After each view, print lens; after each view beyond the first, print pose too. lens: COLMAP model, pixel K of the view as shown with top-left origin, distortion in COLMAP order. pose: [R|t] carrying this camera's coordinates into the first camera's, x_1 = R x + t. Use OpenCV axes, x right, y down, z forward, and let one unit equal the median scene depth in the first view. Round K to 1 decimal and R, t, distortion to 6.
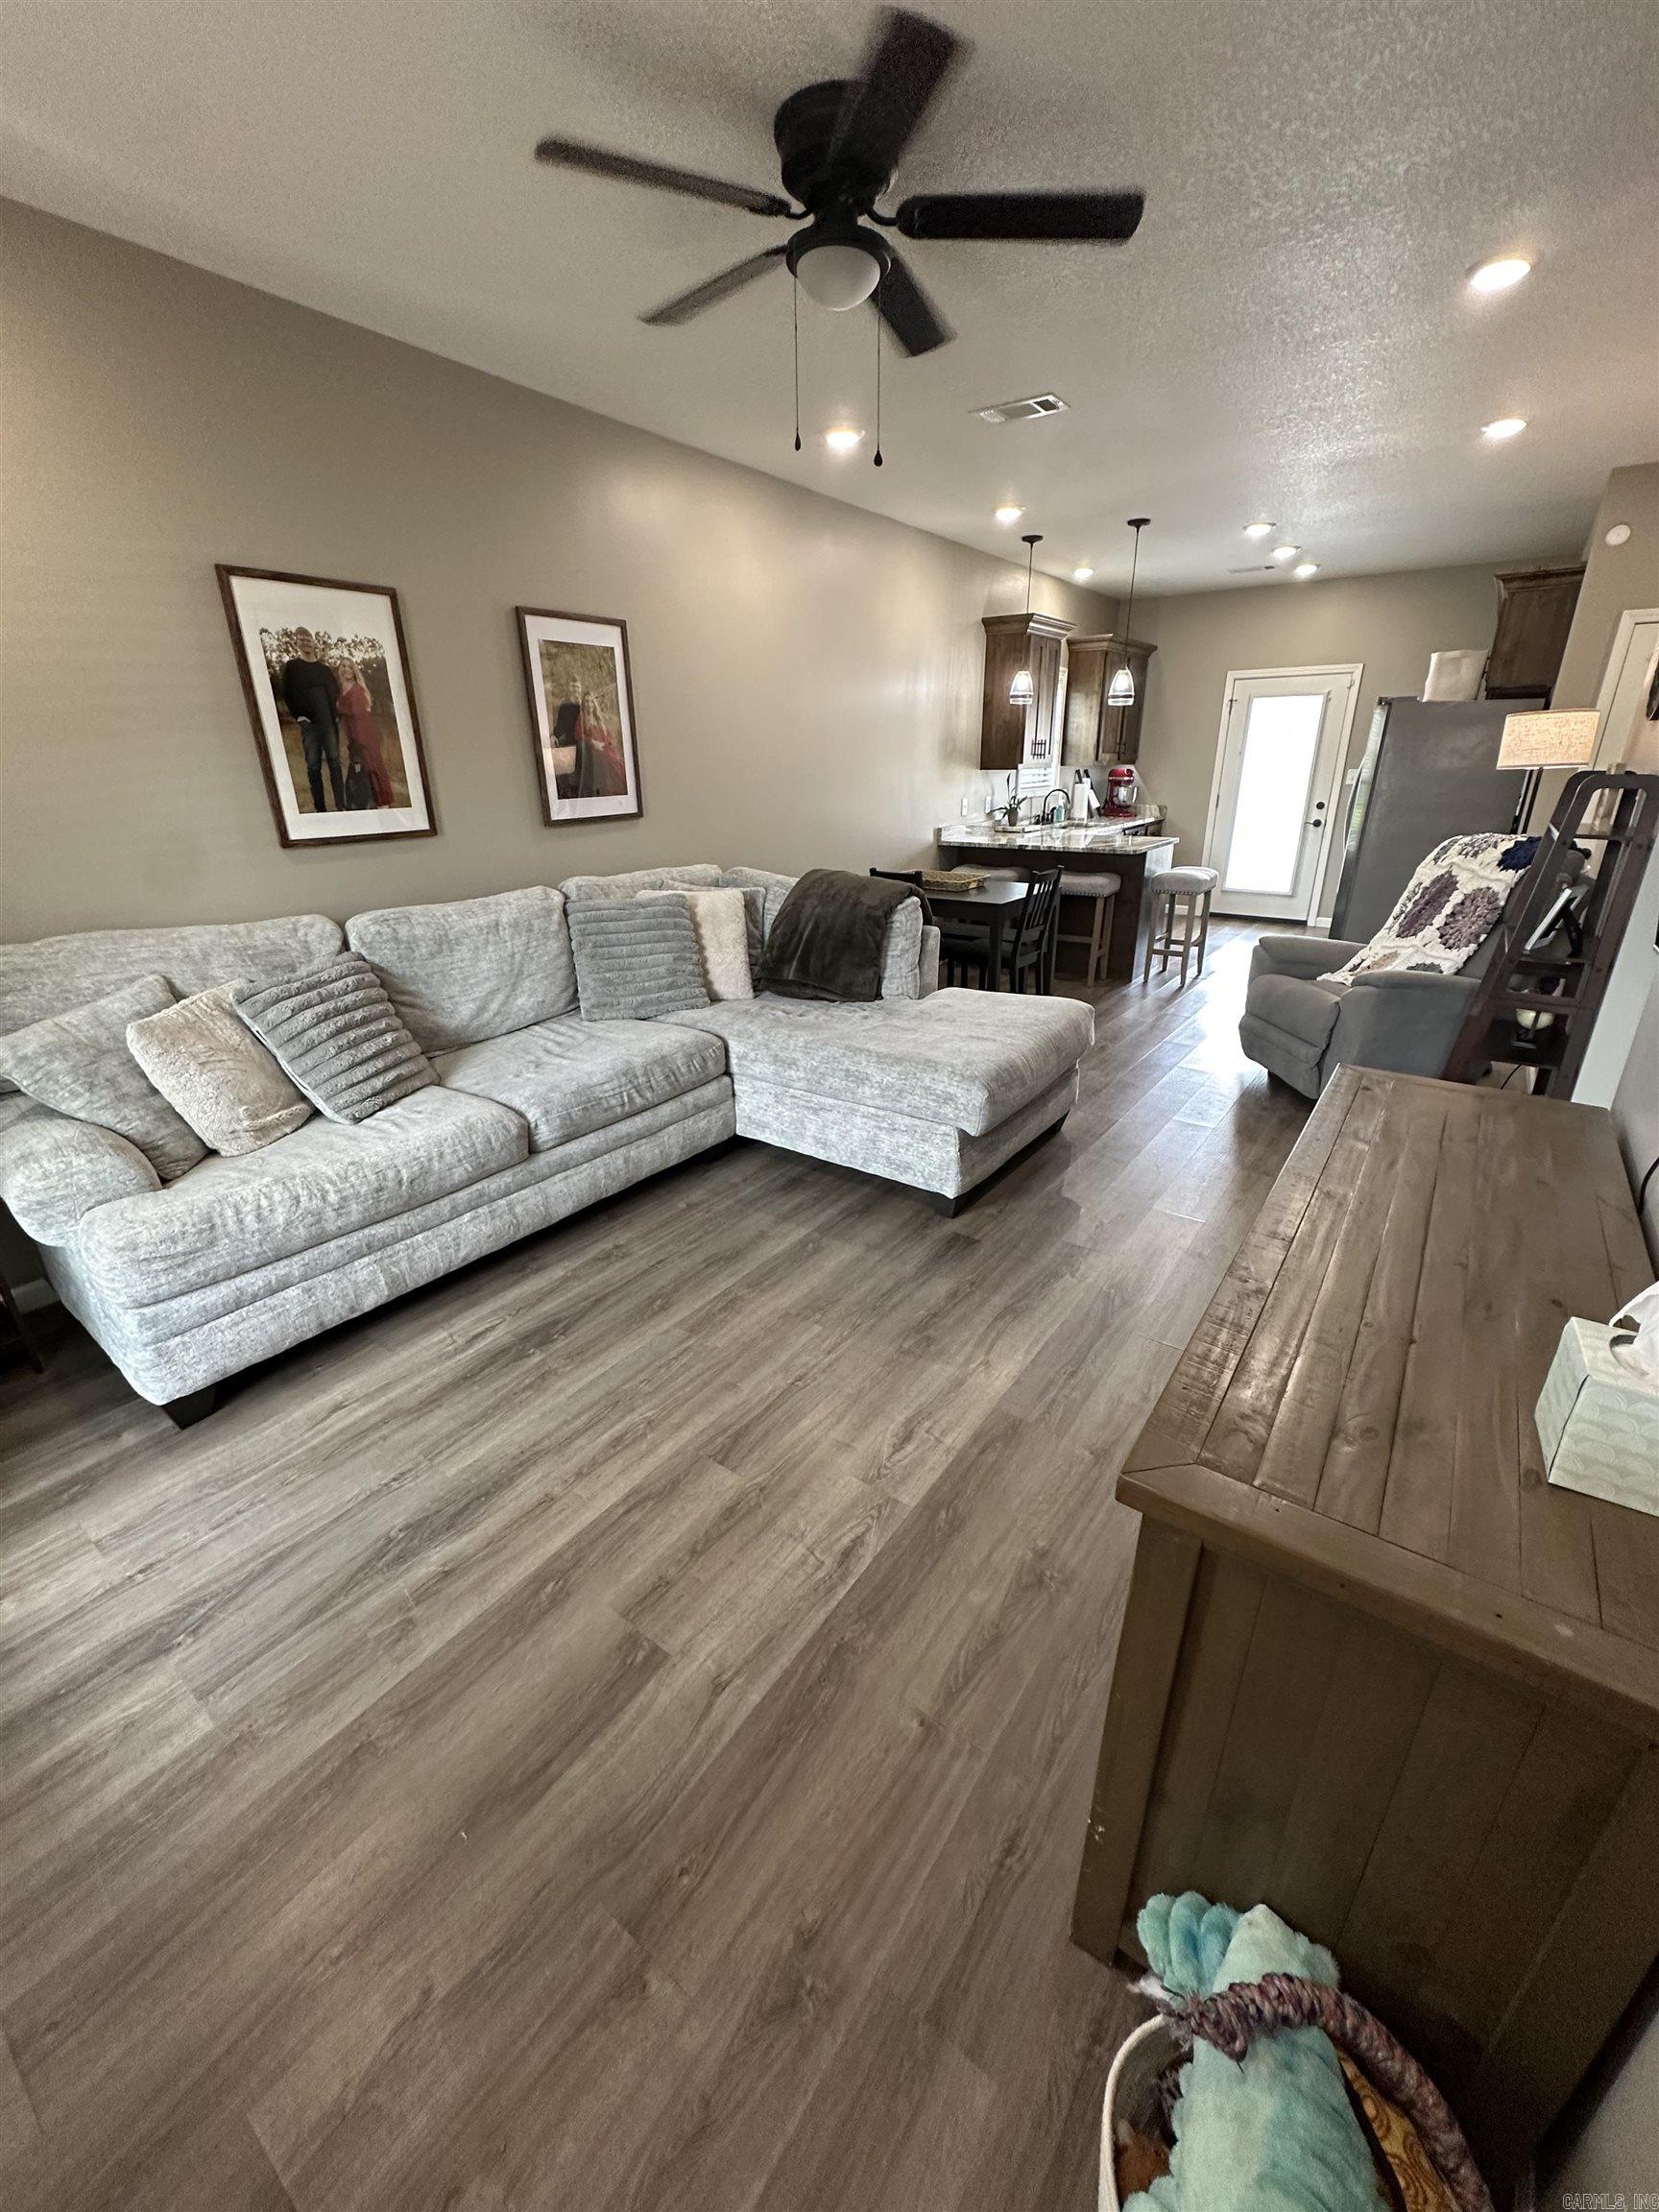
lens RADIAL K [[884.2, 0, 829.5], [0, 884.2, 1106.0], [0, 0, 1]] dist [-0.001140, -0.000079]
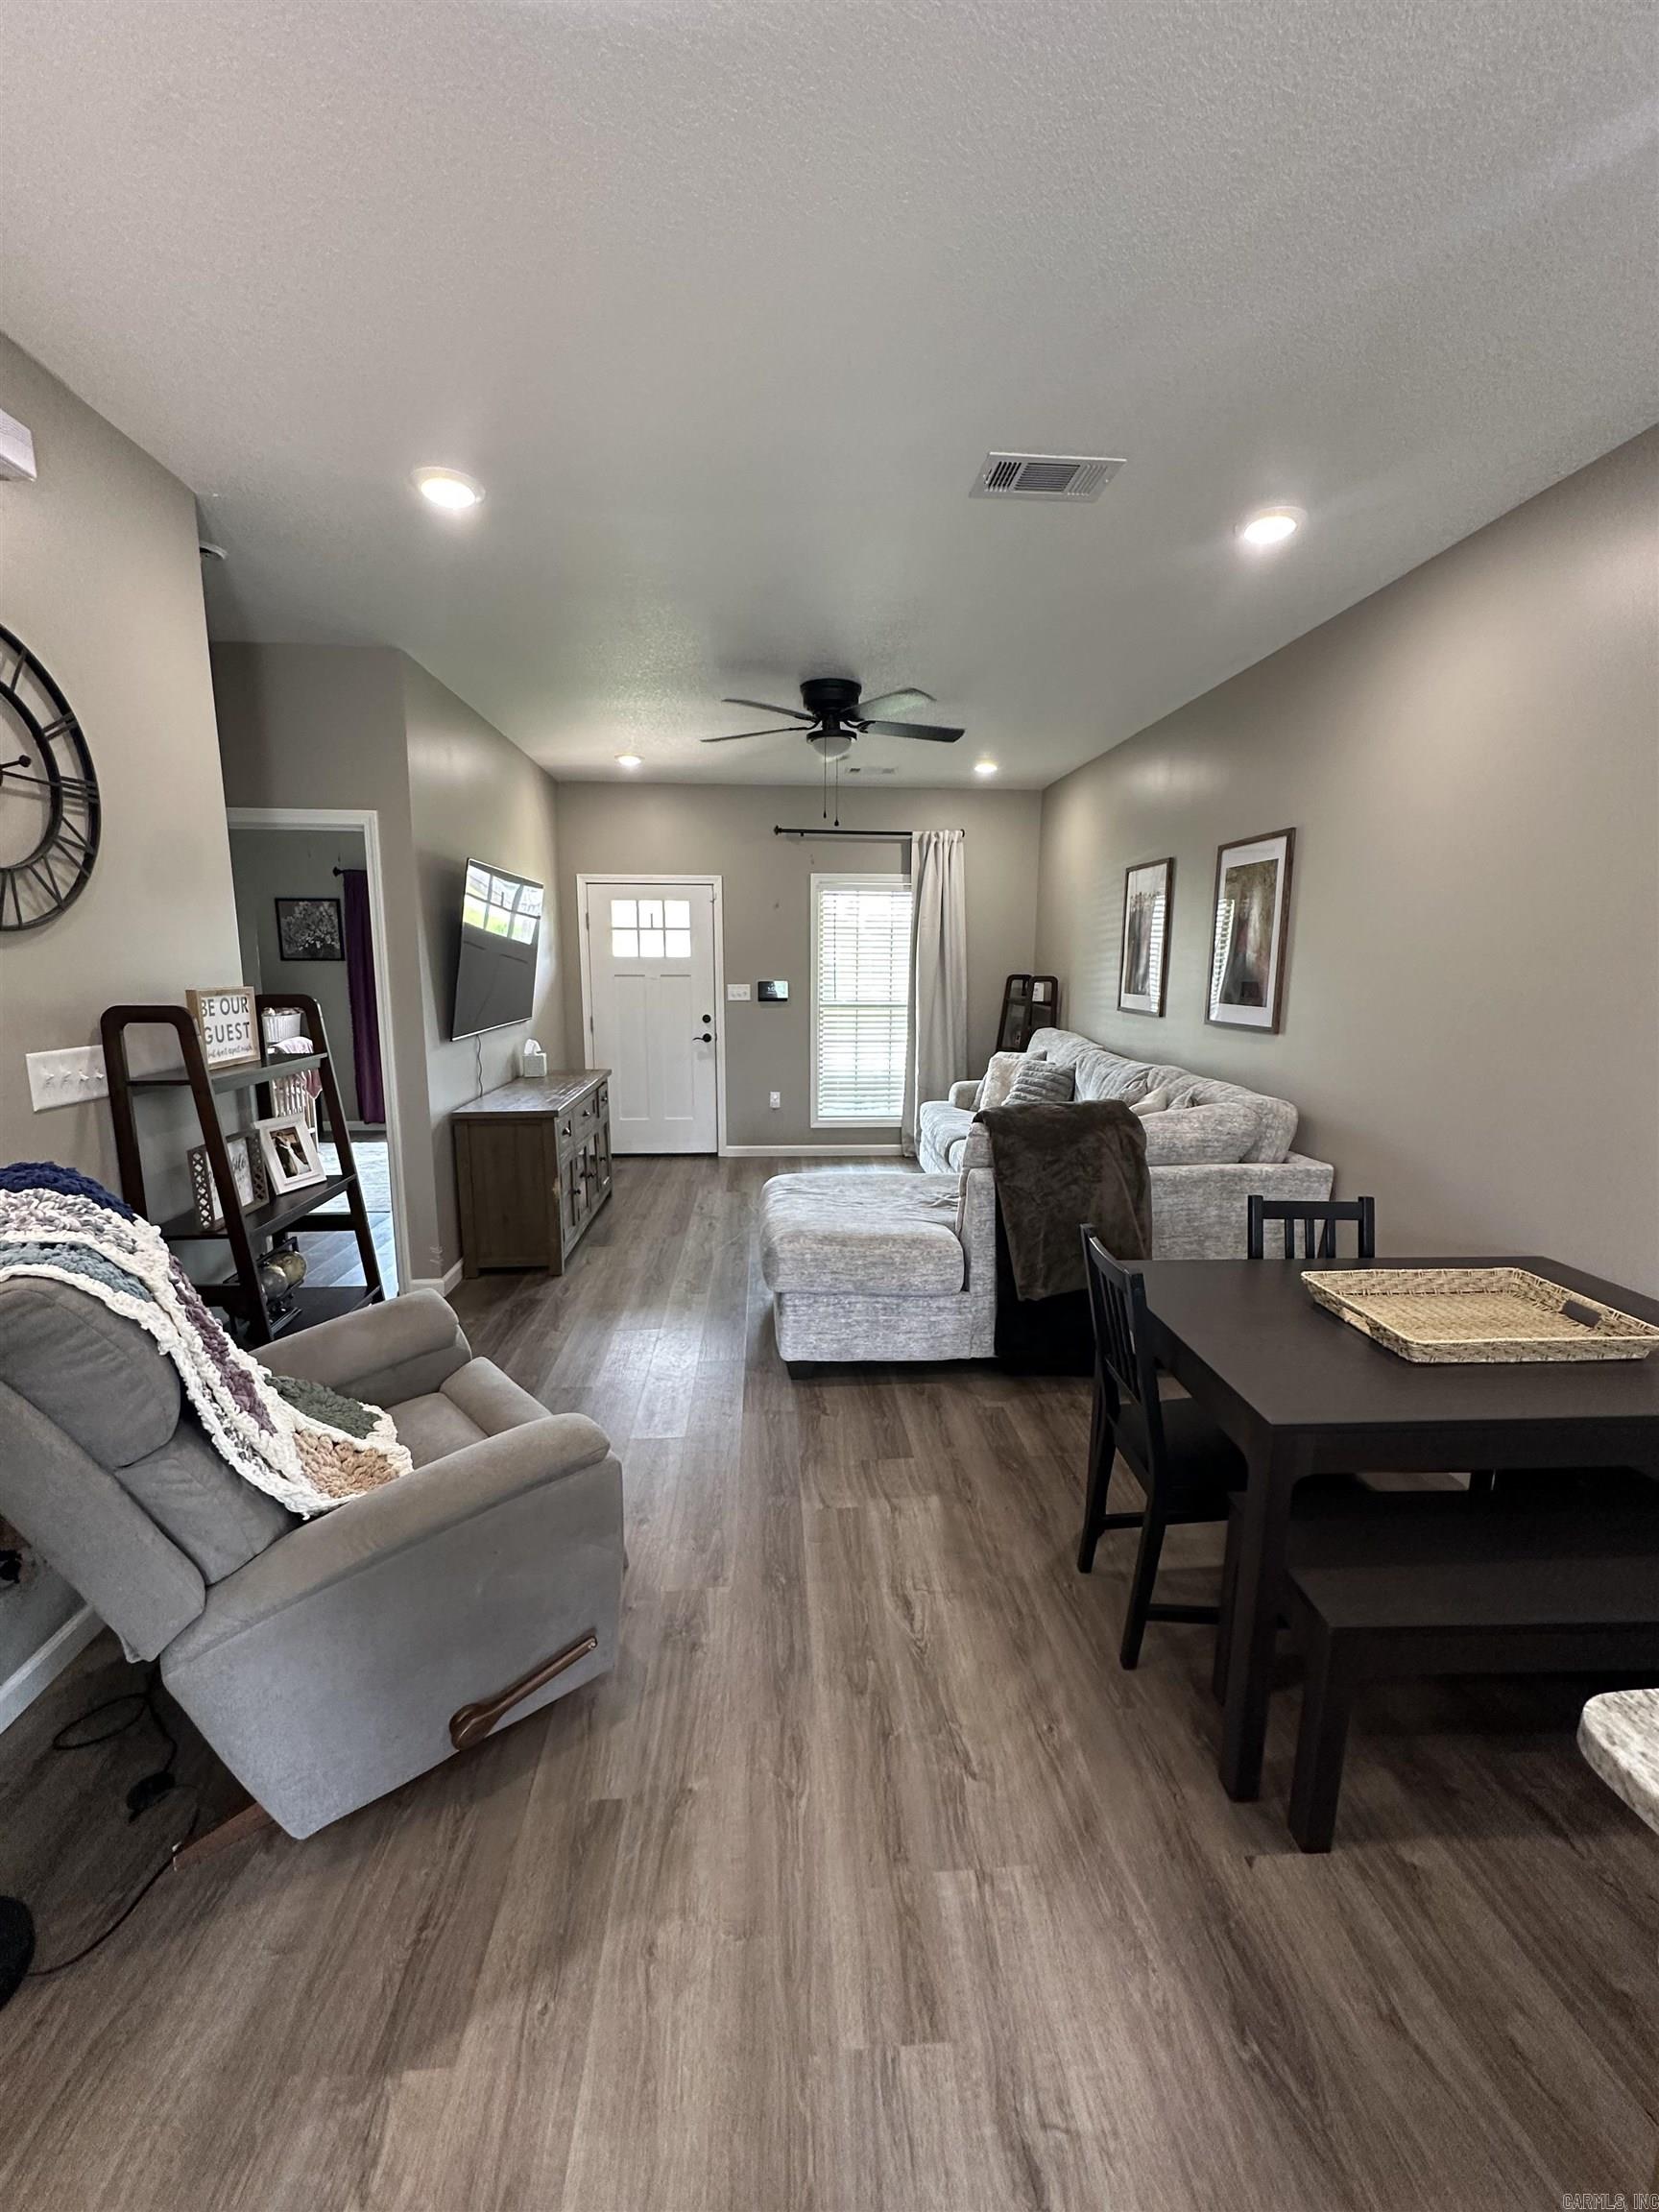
lens RADIAL K [[884.2, 0, 829.5], [0, 884.2, 1106.0], [0, 0, 1]] dist [-0.001140, -0.000079]
pose [[-0.766400, 0.113314, -0.632290, 1.215400], [-0.233126, 0.868144, 0.438154, -0.960940], [0.598568, 0.483205, -0.638929, 2.346417]]
